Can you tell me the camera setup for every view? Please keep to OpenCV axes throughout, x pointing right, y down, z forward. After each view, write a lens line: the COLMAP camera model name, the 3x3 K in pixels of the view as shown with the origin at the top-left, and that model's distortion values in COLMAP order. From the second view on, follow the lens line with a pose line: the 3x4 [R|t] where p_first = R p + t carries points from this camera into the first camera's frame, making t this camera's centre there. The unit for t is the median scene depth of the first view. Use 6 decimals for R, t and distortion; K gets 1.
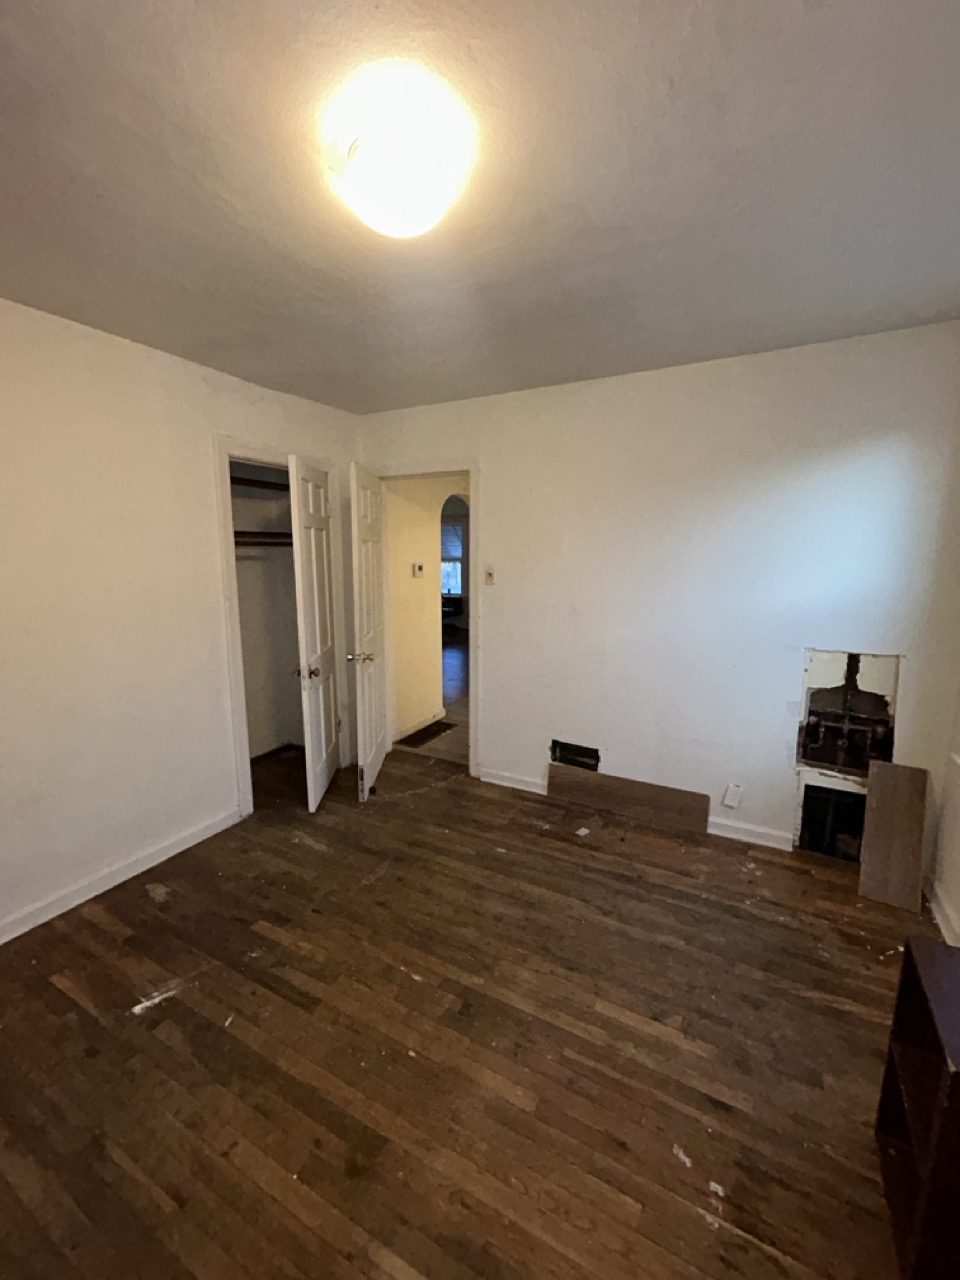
lens RADIAL K [[522.1, 0, 481.7], [0, 522.1, 636.1], [0, 0, 1]] dist [0.001570, 0.001114]
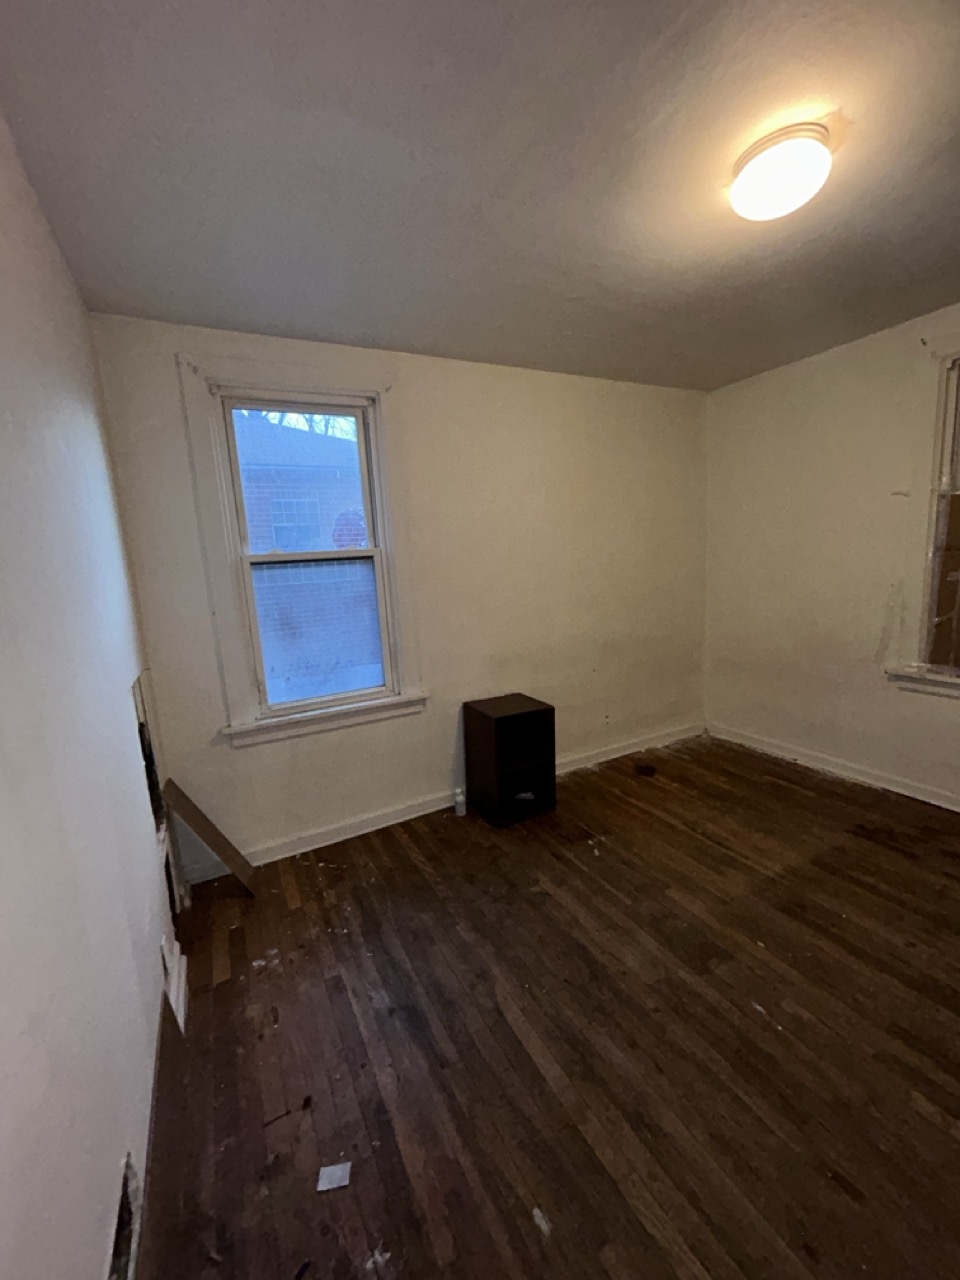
lens RADIAL K [[522.1, 0, 479.6], [0, 522.1, 637.4], [0, 0, 1]] dist [0.001570, 0.001114]
pose [[-0.832821, -0.036398, 0.552344, -0.179479], [0.143392, 0.949589, 0.278781, -0.208414], [-0.534648, 0.311377, -0.785619, 1.591471]]
